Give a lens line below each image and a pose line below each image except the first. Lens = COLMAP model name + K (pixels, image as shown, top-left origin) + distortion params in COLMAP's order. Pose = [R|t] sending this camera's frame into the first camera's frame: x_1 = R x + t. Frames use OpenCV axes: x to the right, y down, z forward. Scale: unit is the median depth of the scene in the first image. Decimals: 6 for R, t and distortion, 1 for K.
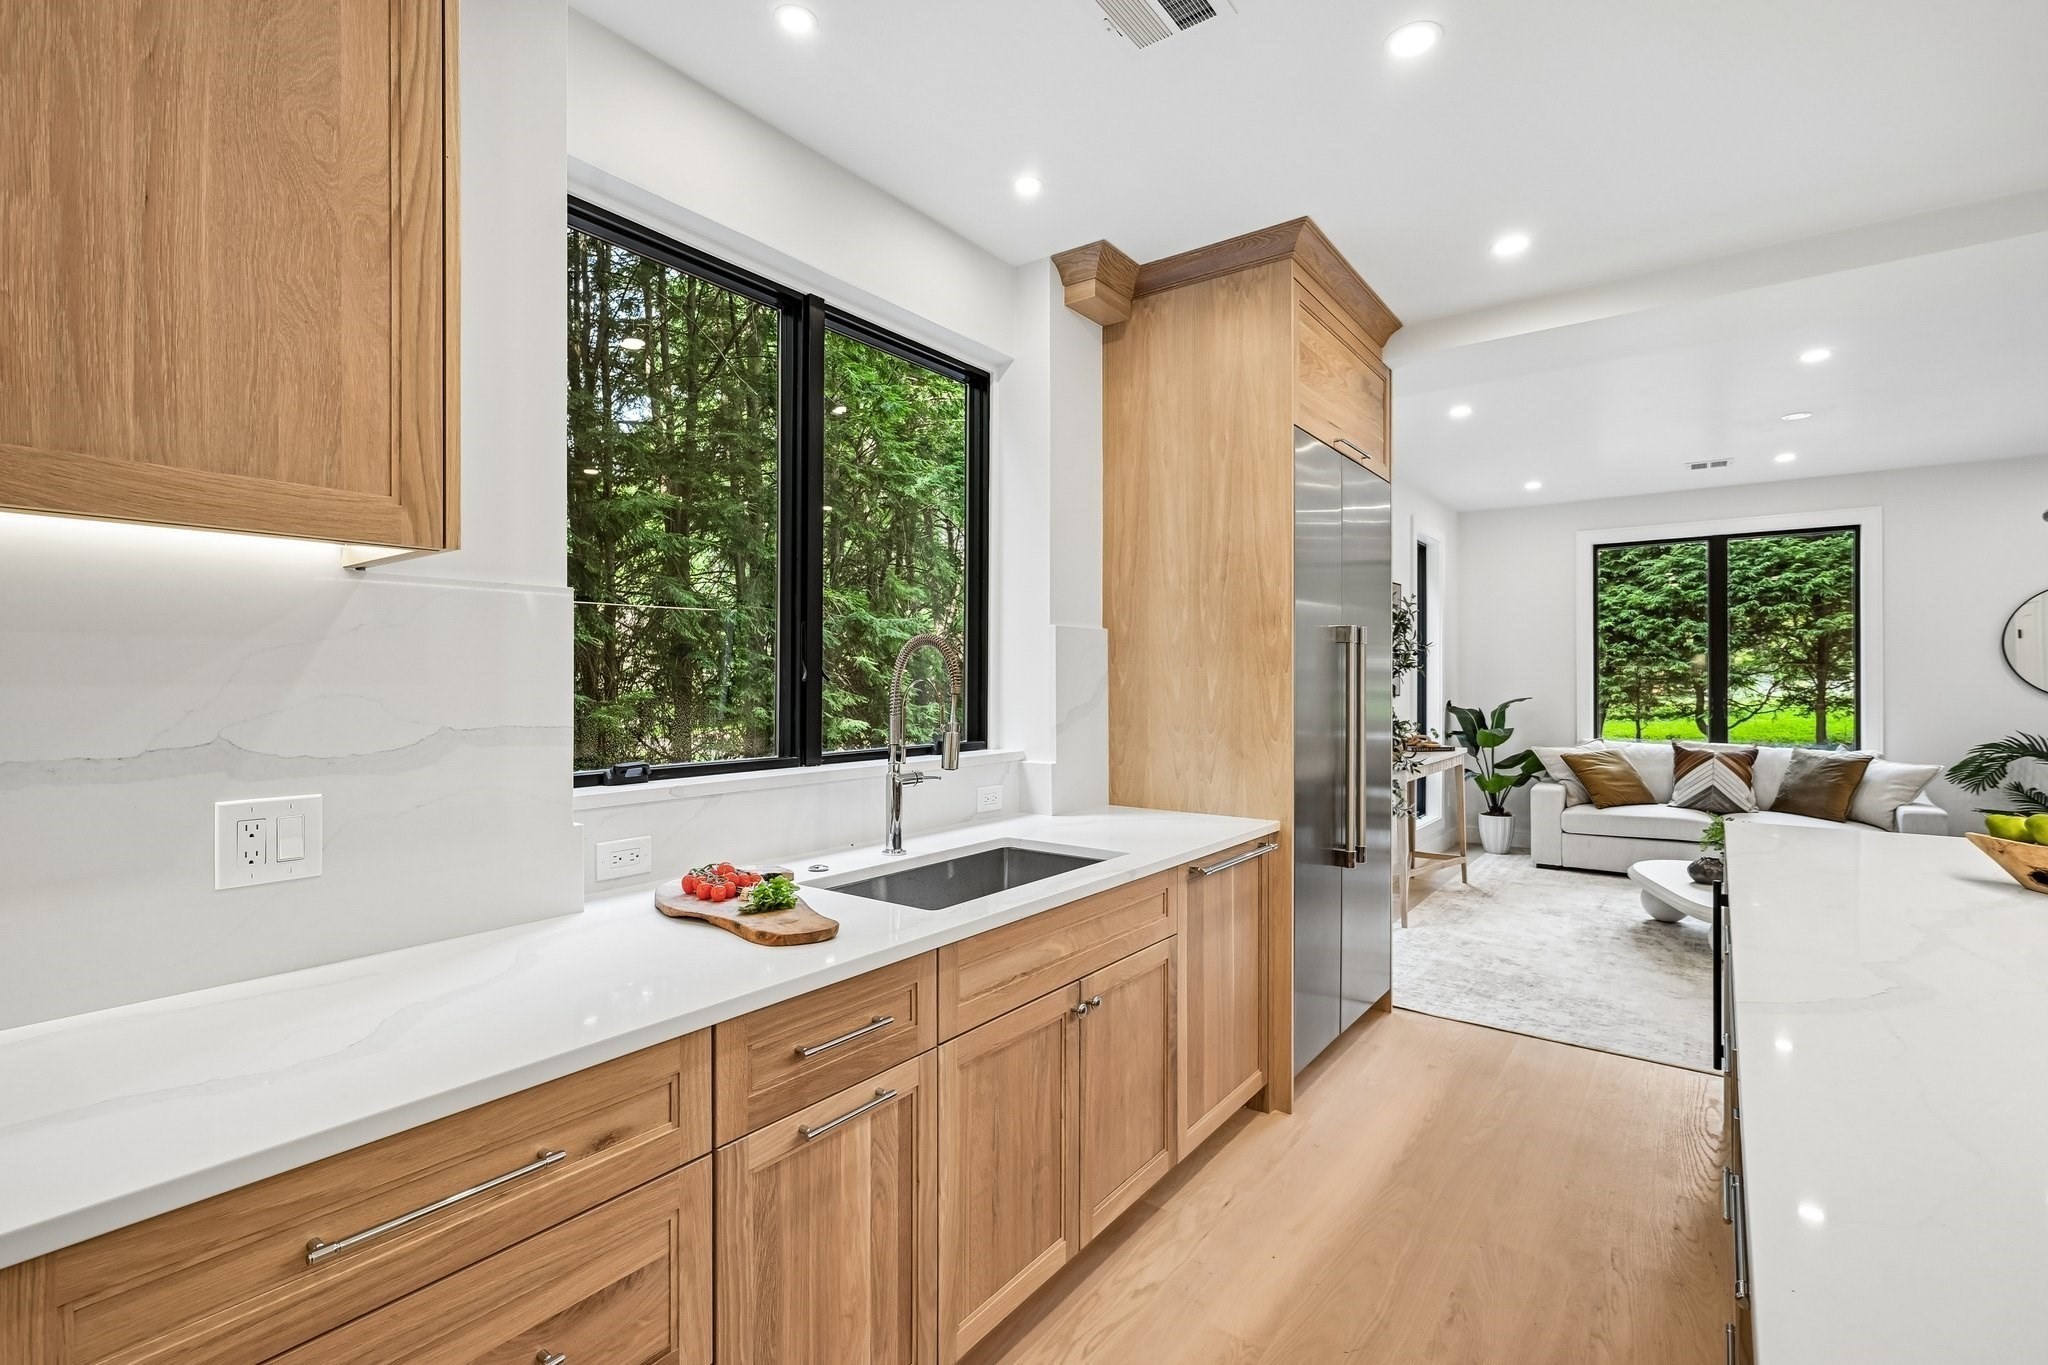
lens RADIAL K [[933.1, 0, 1017.5], [0, 933.1, 676.9], [0, 0, 1]] dist [-0.001117, -0.000341]
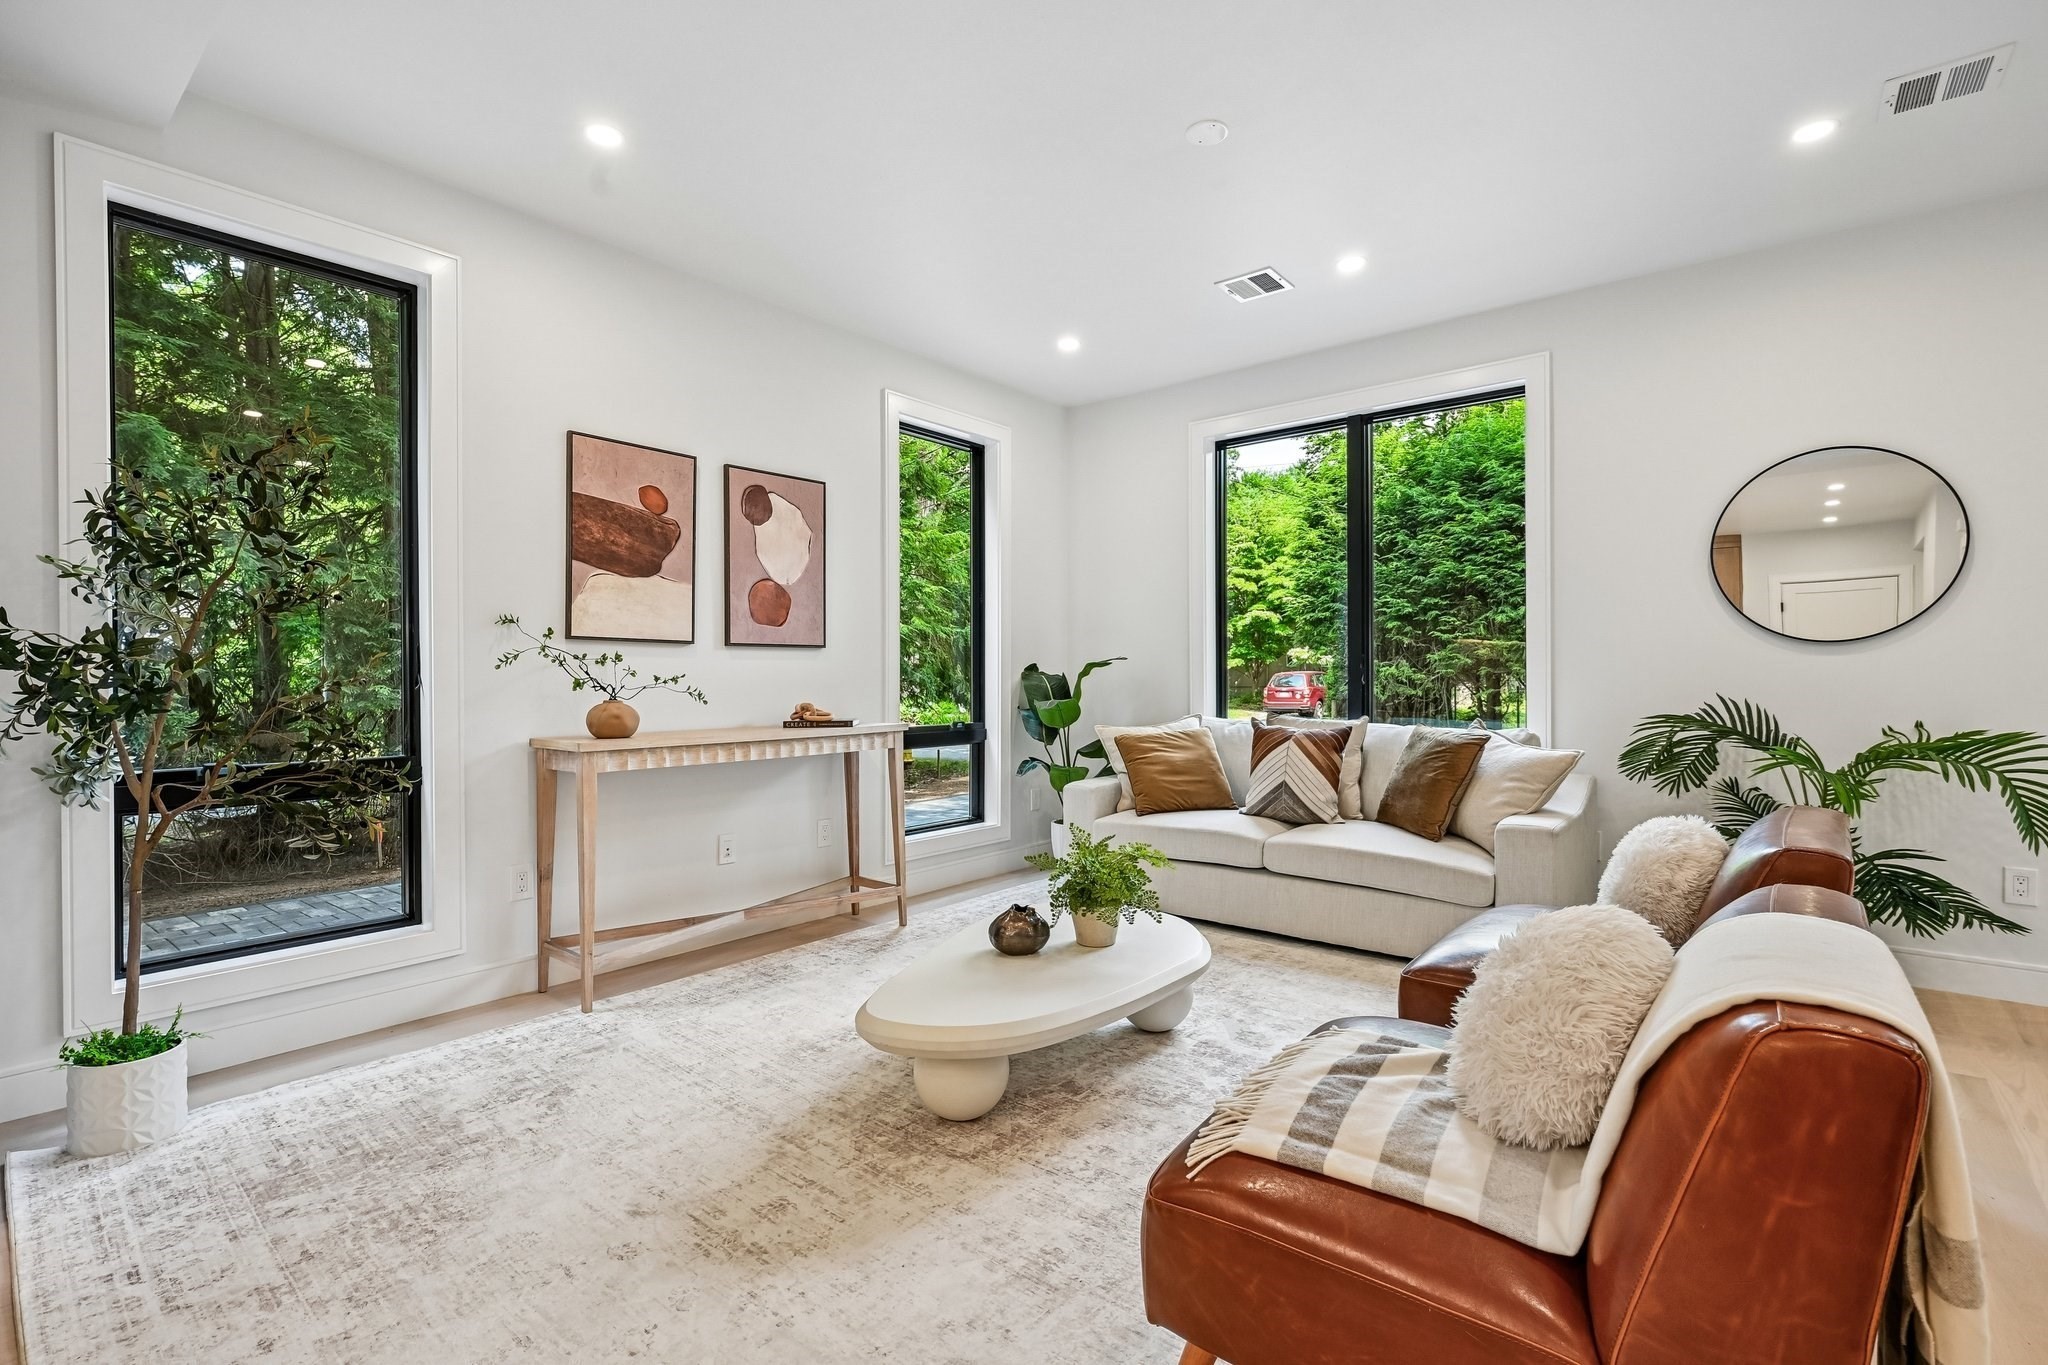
lens RADIAL K [[933.1, 0, 1017.5], [0, 933.1, 676.9], [0, 0, 1]] dist [-0.001117, -0.000341]
pose [[0.998395, -0.003010, -0.056553, 0.619810], [0.003437, 0.999966, 0.007456, 0.037980], [0.056529, -0.007639, 0.998372, 0.343014]]
